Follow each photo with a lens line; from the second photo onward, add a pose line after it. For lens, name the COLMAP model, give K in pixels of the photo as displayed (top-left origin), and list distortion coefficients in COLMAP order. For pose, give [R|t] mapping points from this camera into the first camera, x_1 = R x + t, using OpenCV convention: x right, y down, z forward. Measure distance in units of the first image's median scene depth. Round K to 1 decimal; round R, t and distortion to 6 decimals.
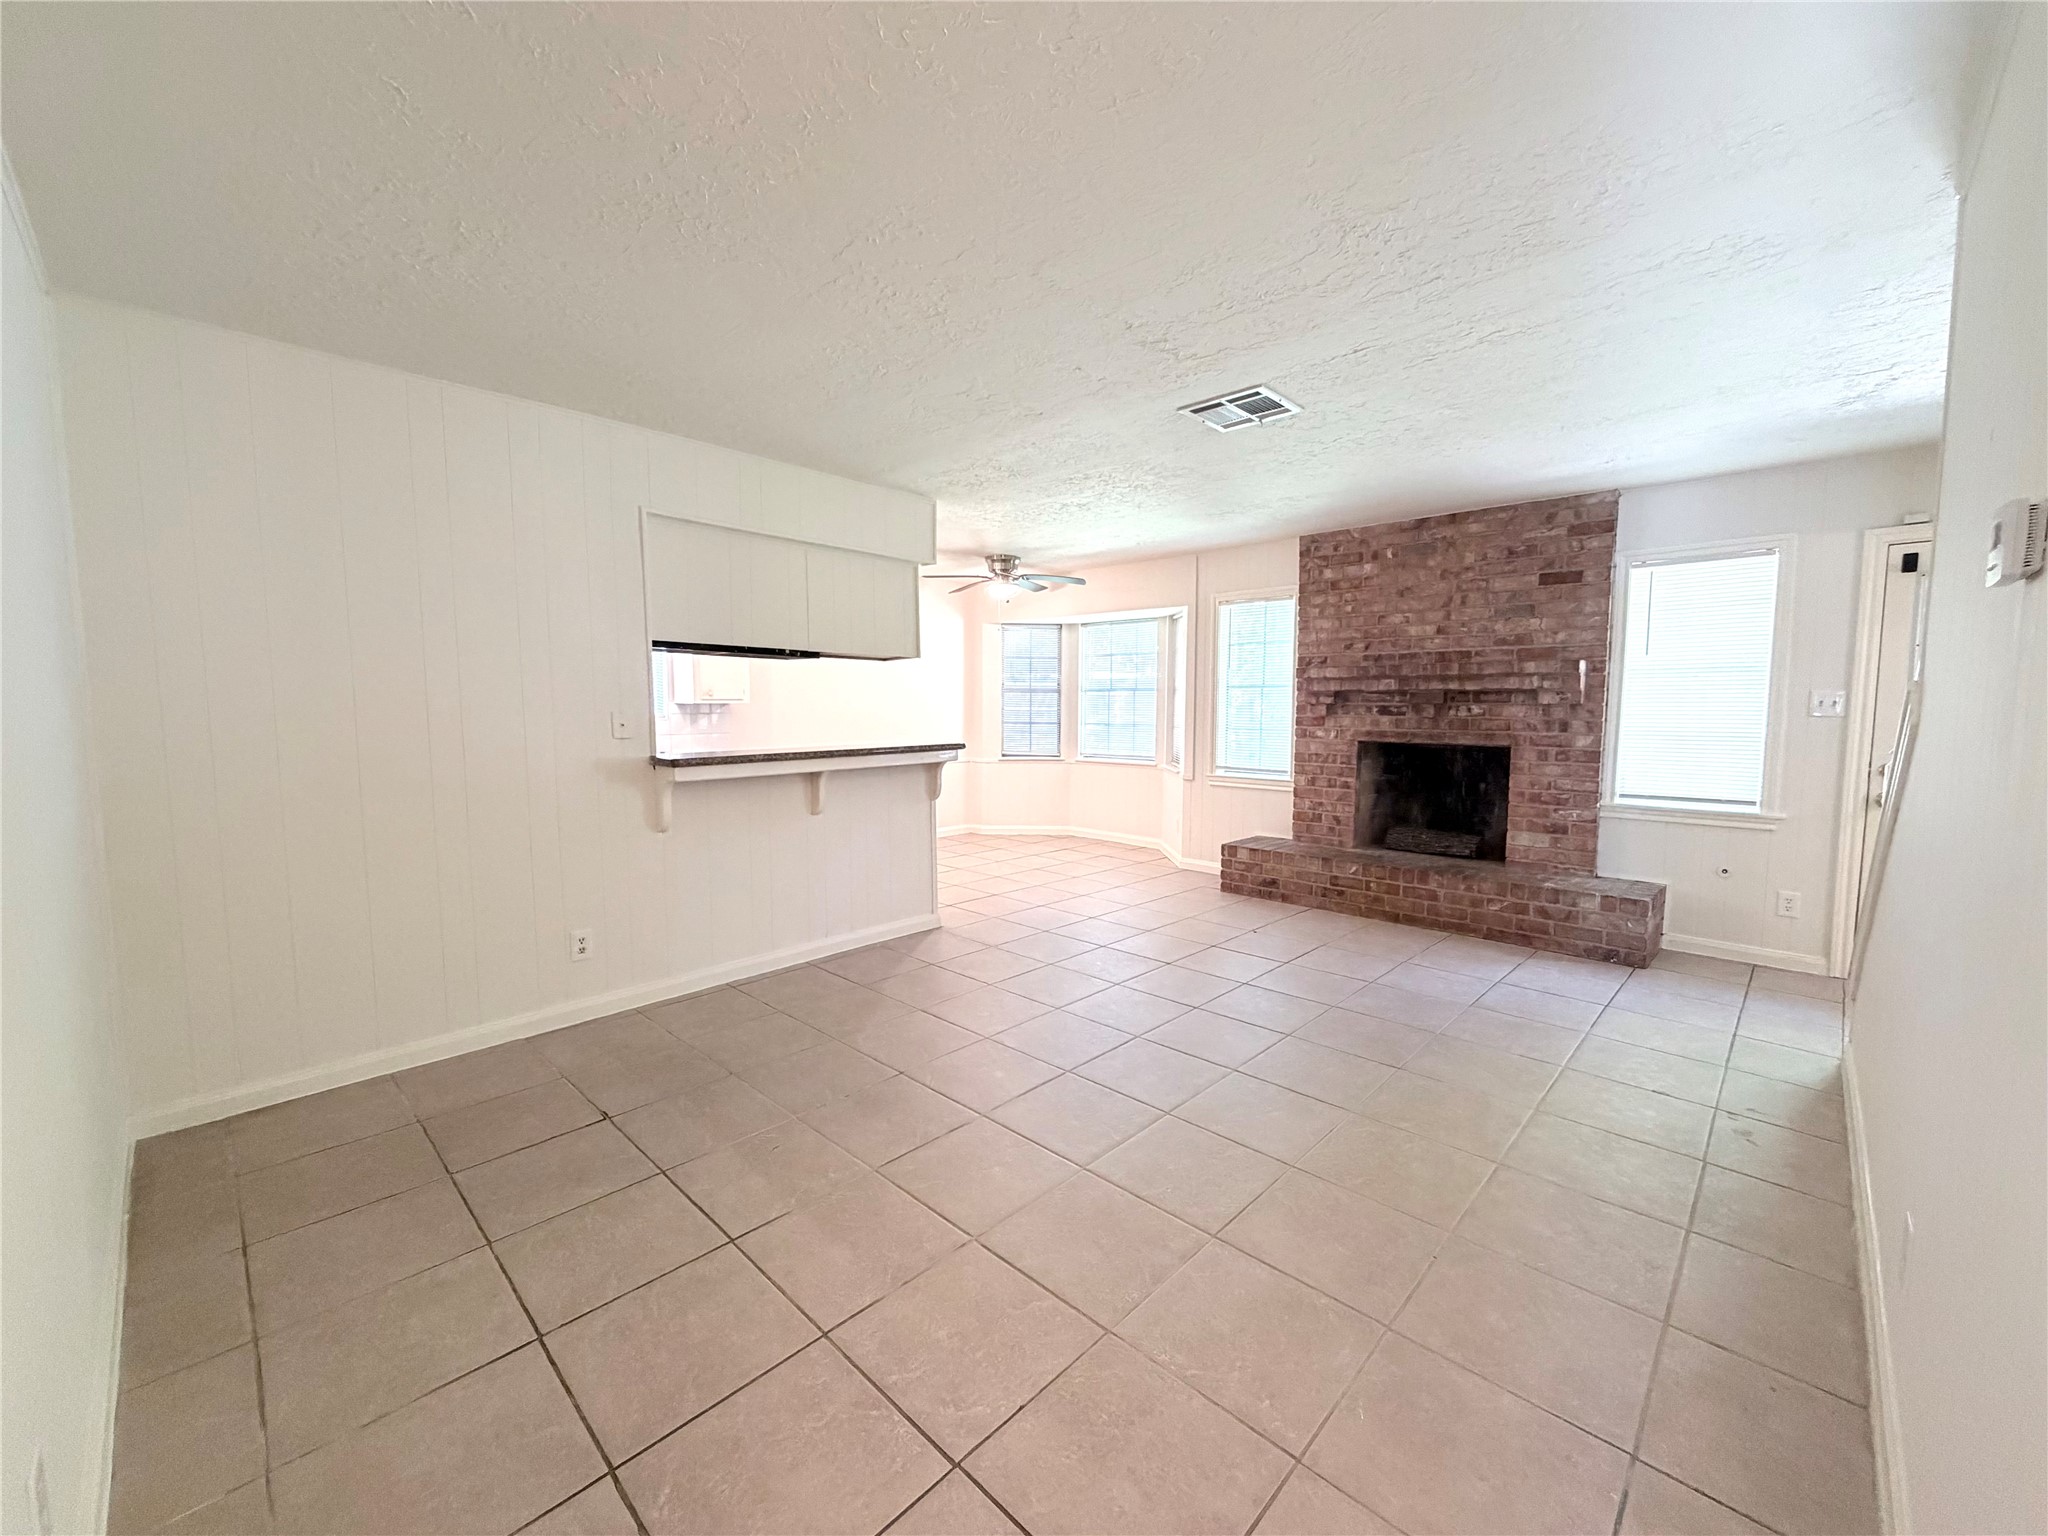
lens RADIAL K [[816.8, 0, 1024.0], [0, 816.8, 768.0], [0, 0, 1]] dist [0.000849, 0.000017]
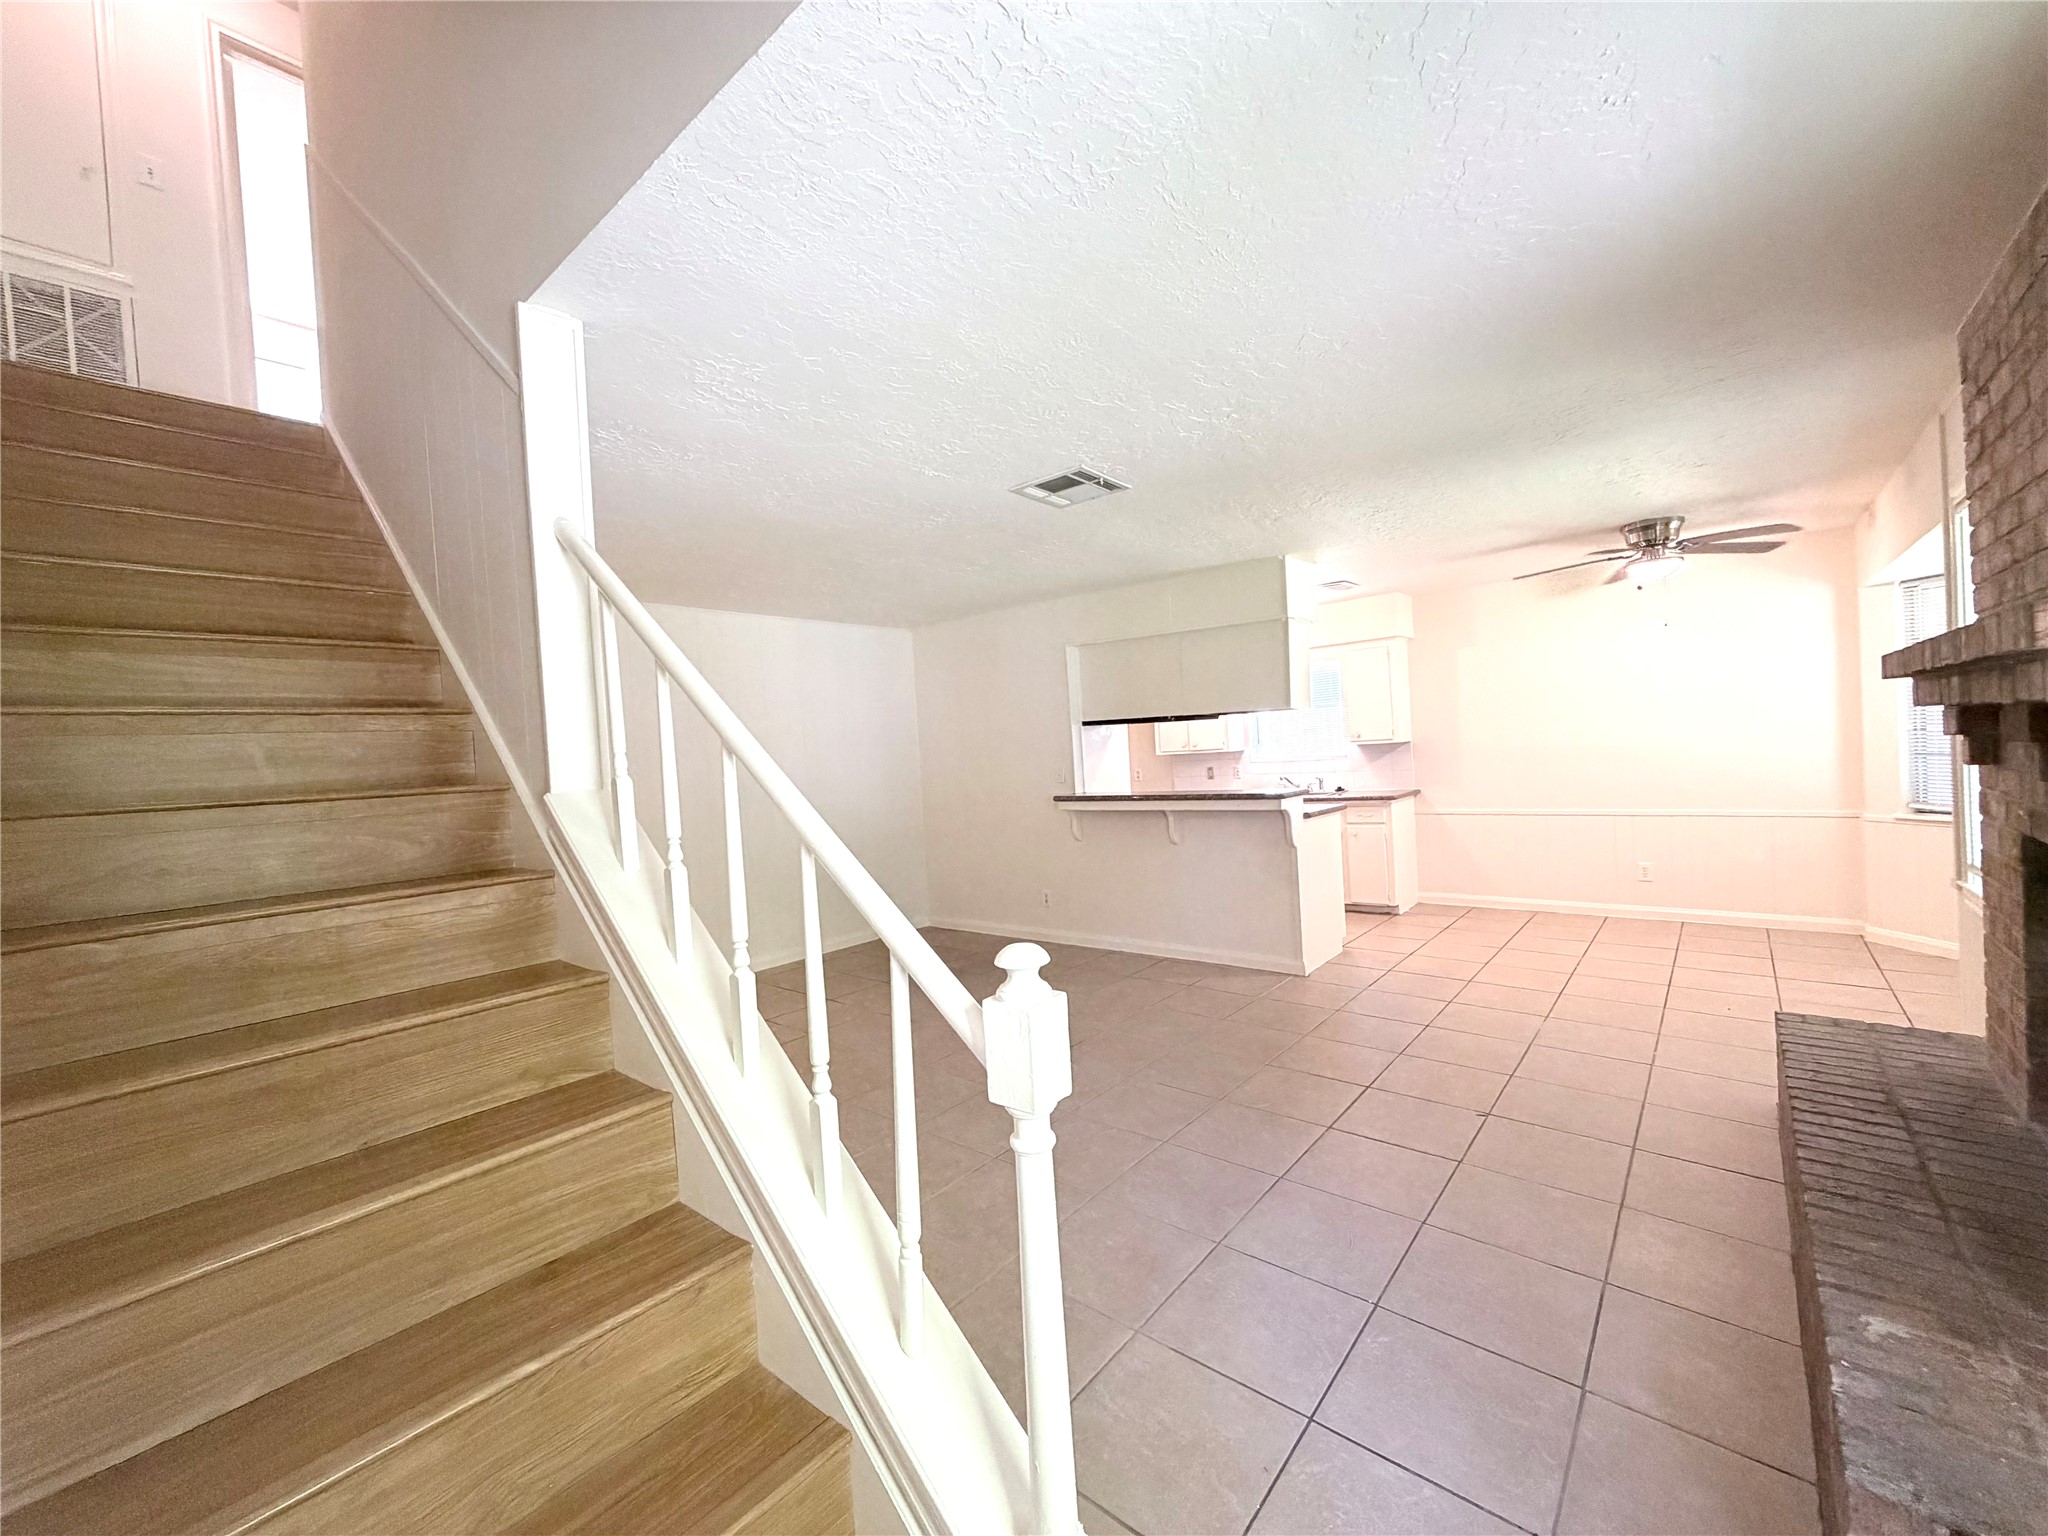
lens RADIAL K [[816.8, 0, 1024.0], [0, 816.8, 768.0], [0, 0, 1]] dist [0.000849, 0.000017]
pose [[0.062115, 0.014418, -0.997965, 0.998399], [-0.026674, 0.999562, 0.012781, -0.072066], [0.997713, 0.025826, 0.062472, 0.679428]]
